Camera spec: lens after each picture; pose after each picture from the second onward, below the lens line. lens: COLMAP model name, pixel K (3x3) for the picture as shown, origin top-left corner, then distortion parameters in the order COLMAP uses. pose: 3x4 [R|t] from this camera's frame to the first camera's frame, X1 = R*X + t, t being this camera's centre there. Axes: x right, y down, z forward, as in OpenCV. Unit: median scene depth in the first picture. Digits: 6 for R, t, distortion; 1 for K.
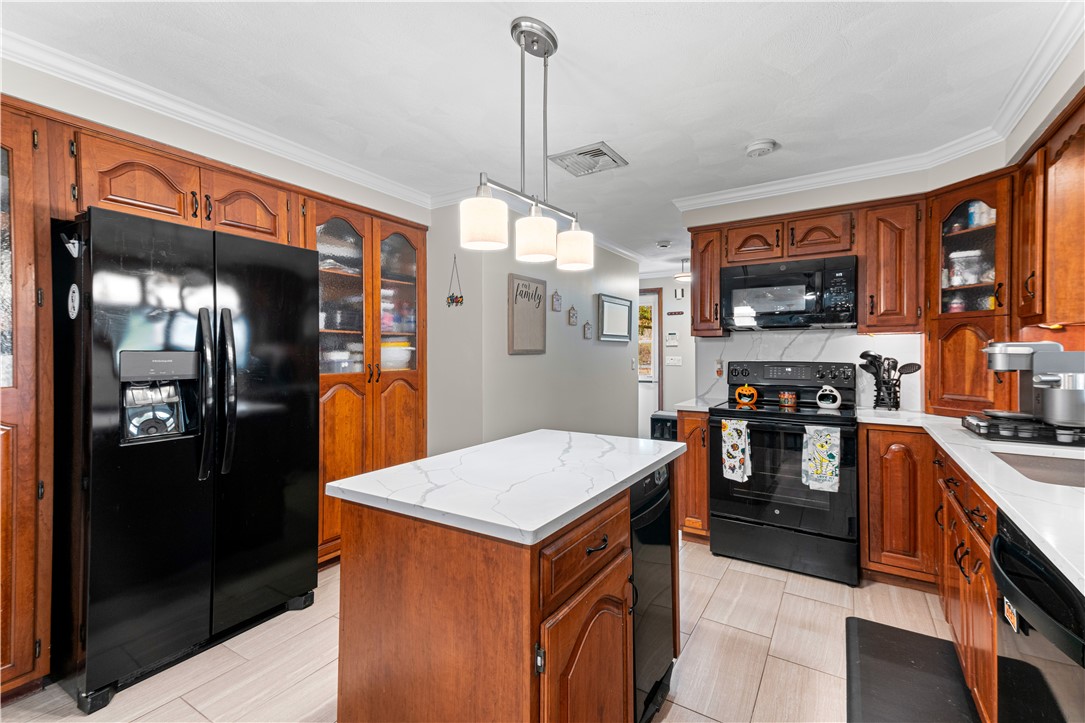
lens RADIAL K [[487.6, 0, 540.9], [0, 487.6, 353.4], [0, 0, 1]] dist [0.037060, 0.000165]
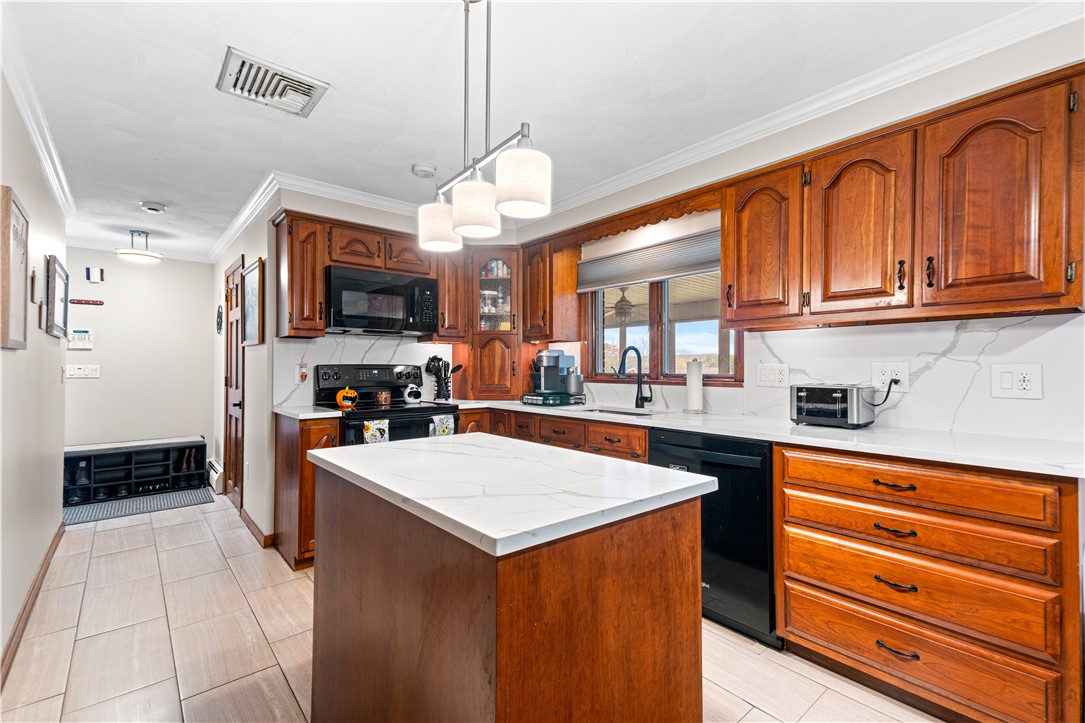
lens RADIAL K [[487.6, 0, 542.3], [0, 487.6, 365.7], [0, 0, 1]] dist [0.037060, 0.000165]
pose [[0.289943, 0.004434, 0.957034, -0.521603], [0.002396, 0.999983, -0.005359, 0.031937], [-0.957041, 0.003847, 0.289928, 0.411703]]
